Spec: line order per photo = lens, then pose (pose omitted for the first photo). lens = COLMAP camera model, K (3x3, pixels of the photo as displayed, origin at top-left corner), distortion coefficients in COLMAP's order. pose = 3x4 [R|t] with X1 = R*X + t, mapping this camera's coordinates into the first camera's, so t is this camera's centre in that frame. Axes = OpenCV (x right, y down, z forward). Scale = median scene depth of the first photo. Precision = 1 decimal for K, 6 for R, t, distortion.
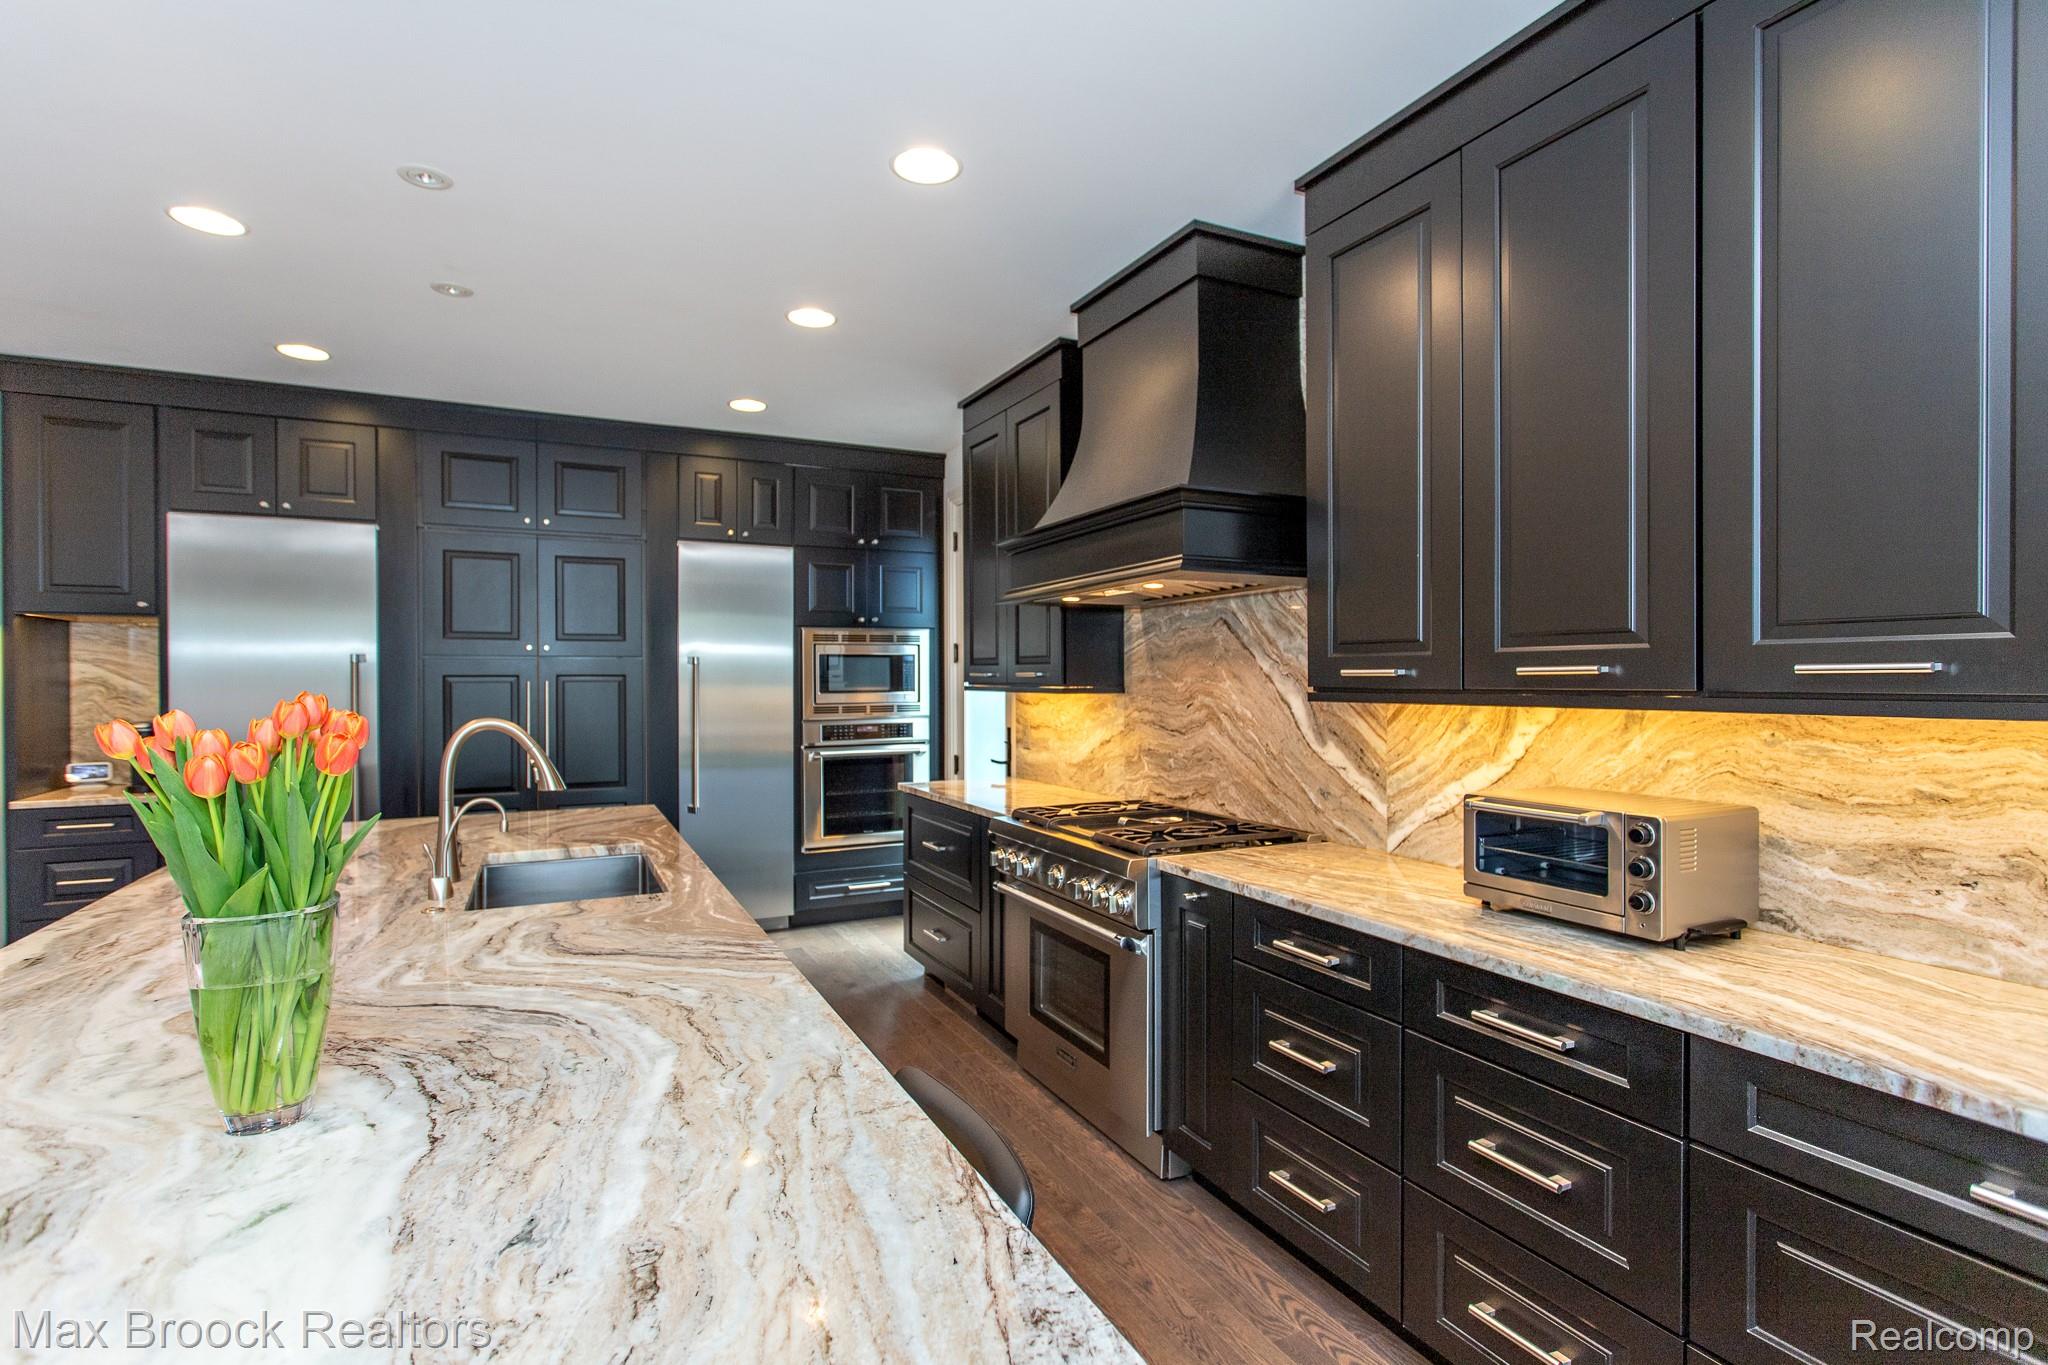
lens RADIAL K [[975.0, 0, 1020.9], [0, 975.0, 683.5], [0, 0, 1]] dist [0.002546, 0.000282]
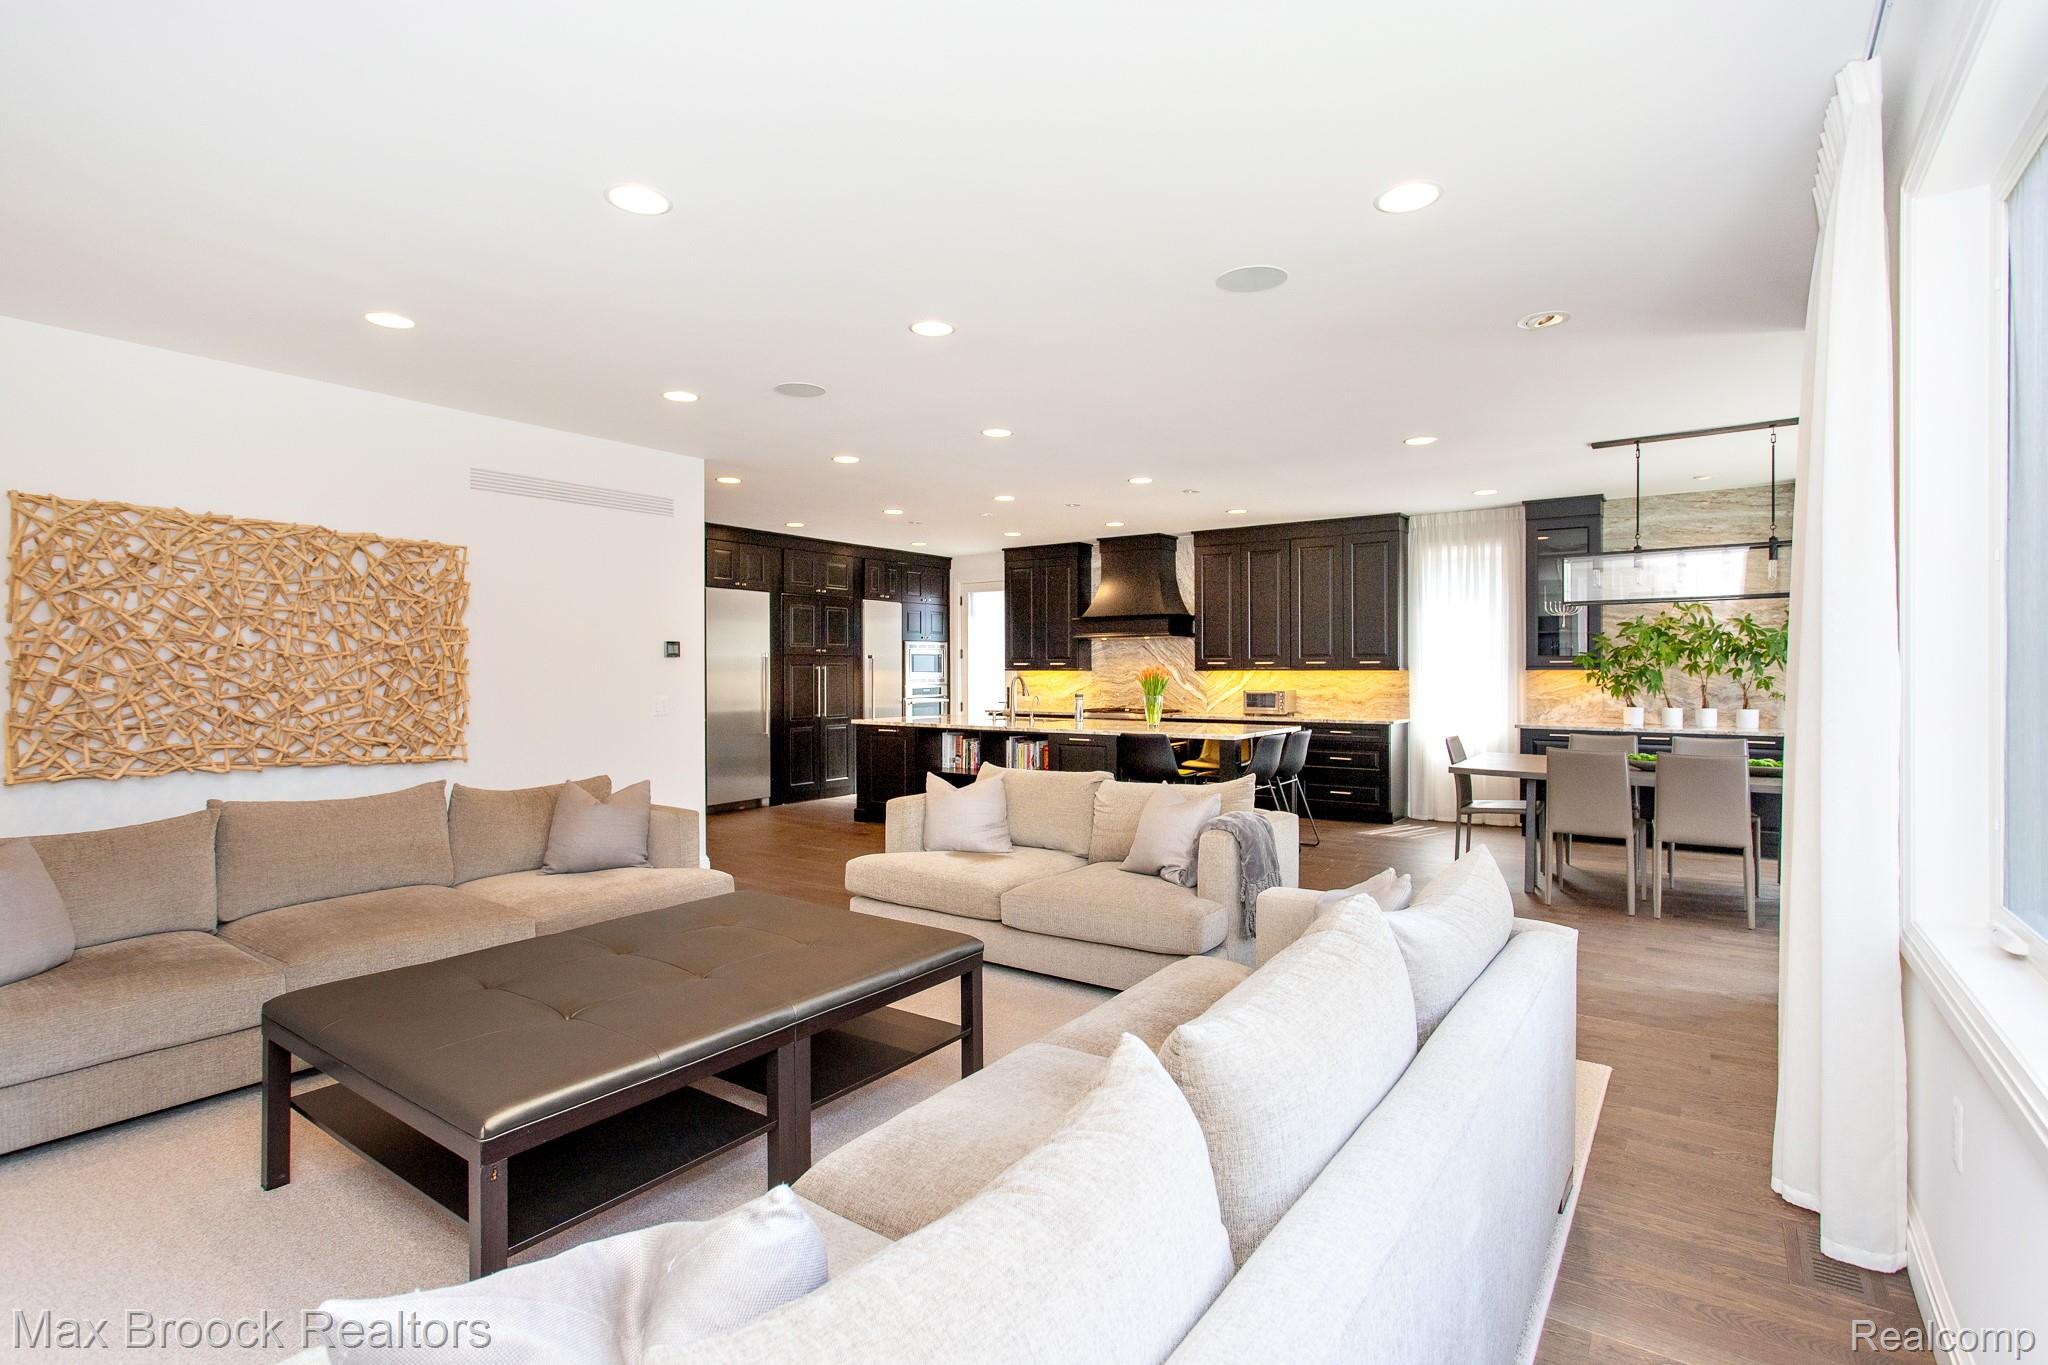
lens RADIAL K [[978.8, 0, 1006.1], [0, 978.8, 676.2], [0, 0, 1]] dist [0.003336, 0.001442]
pose [[0.889851, -0.001289, 0.456250, -1.552728], [0.001703, 0.999998, -0.000496, 0.029695], [-0.456248, 0.001218, 0.889852, -1.516257]]
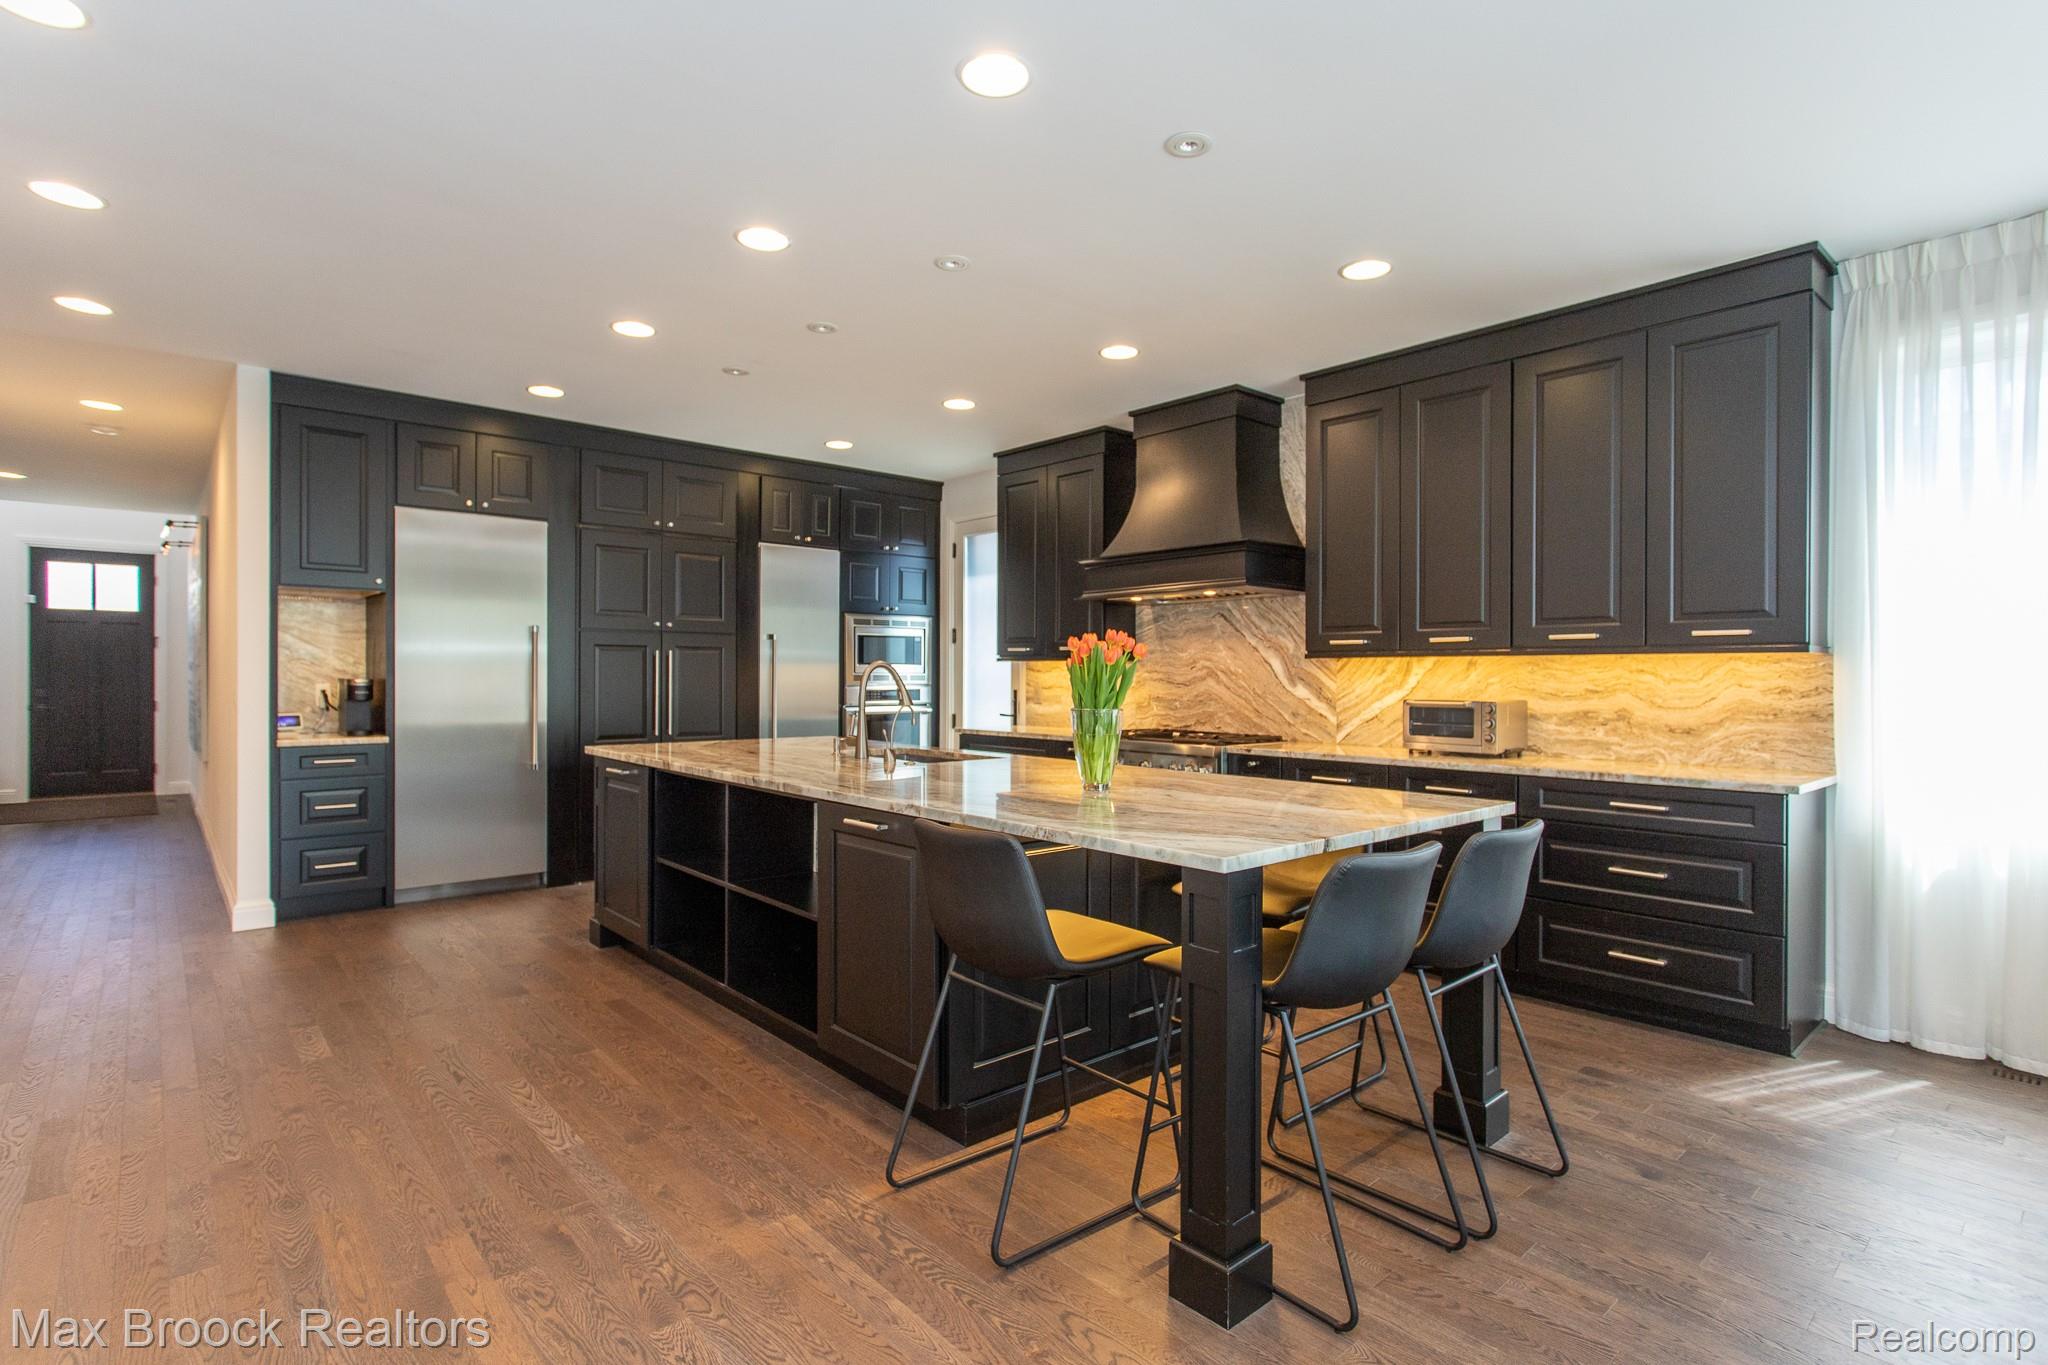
lens RADIAL K [[984.1, 0, 1024.0], [0, 984.1, 682.5], [0, 0, 1]] dist [0.000280, 0.000629]
pose [[0.965160, 0.005570, 0.261601, -0.529060], [-0.005983, 0.999982, 0.000783, 0.048971], [-0.261592, -0.002321, 0.965176, -0.491003]]
